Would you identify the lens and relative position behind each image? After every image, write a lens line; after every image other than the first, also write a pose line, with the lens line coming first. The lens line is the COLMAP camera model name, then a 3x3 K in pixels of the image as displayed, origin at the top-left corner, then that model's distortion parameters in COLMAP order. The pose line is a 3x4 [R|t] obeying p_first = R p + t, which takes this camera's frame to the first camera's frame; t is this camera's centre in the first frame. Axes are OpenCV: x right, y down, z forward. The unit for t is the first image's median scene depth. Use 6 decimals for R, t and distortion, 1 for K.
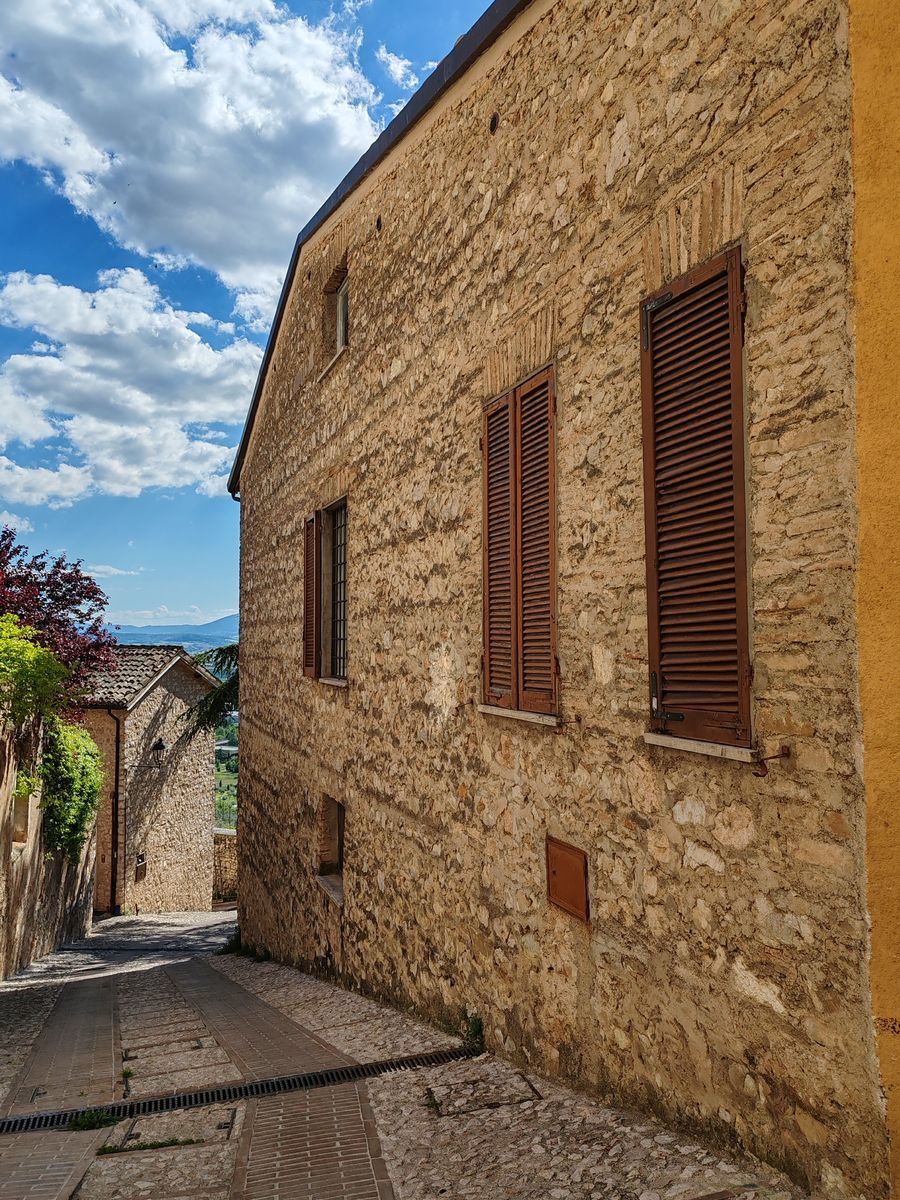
lens RADIAL K [[922.4, 0, 456.5], [0, 922.4, 592.8], [0, 0, 1]] dist [0.034965, -0.007243]
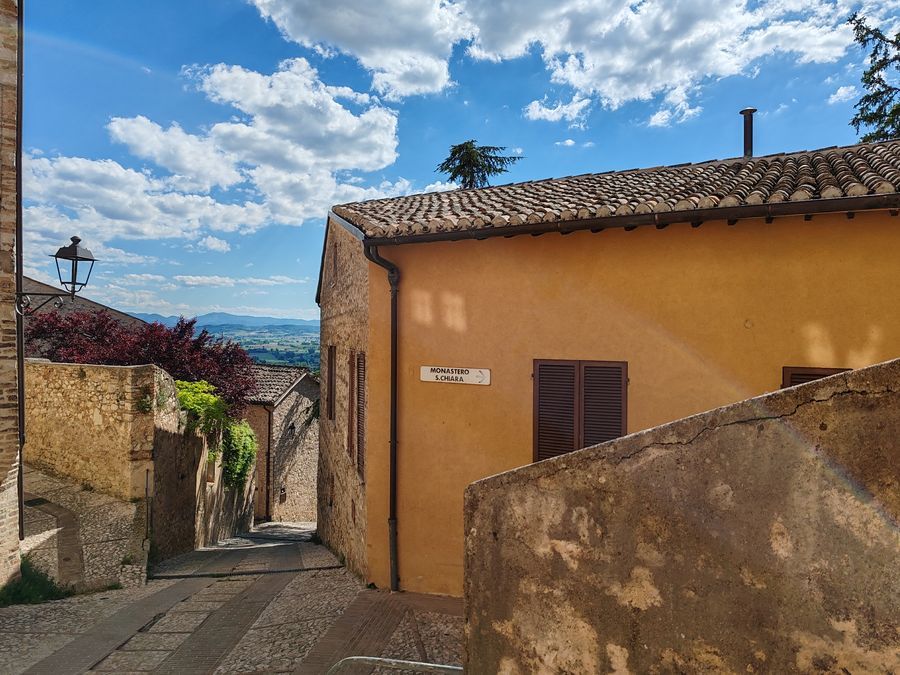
lens RADIAL K [[691.8, 0, 450.0], [0, 691.8, 337.5], [0, 0, 1]] dist [0.034965, -0.007243]
pose [[0.991901, 0.016013, -0.126004, 1.044806], [-0.008735, 0.998272, 0.058102, -0.629023], [0.126717, -0.056531, 0.990327, -1.879009]]
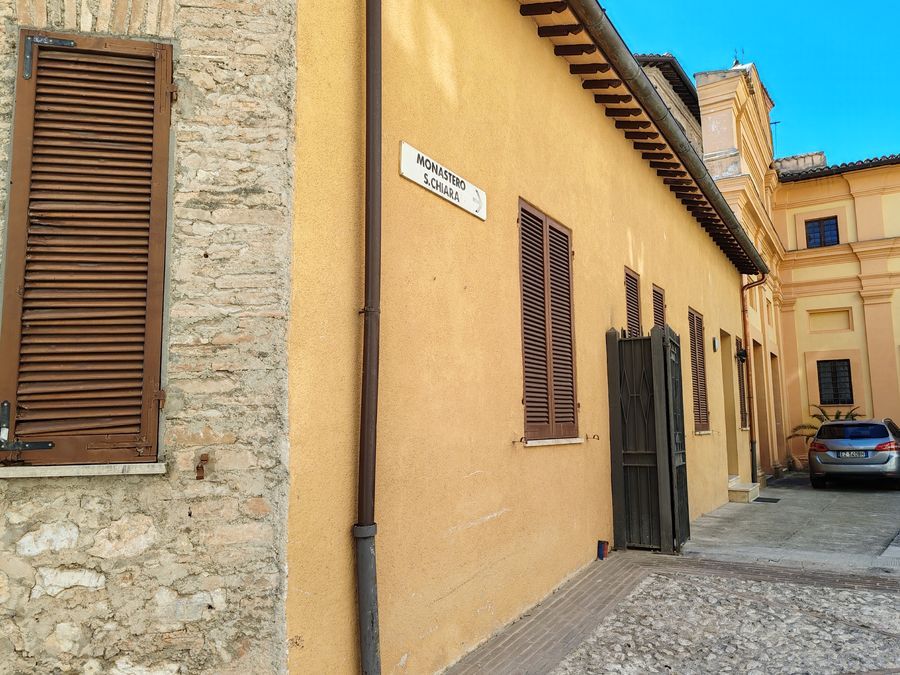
lens RADIAL K [[691.8, 0, 450.0], [0, 691.8, 337.5], [0, 0, 1]] dist [0.034965, -0.007243]
pose [[0.196006, 0.133238, 0.971509, -0.471381], [-0.037202, 0.991023, -0.128408, 0.110945], [-0.979897, -0.010973, 0.199203, 0.466982]]
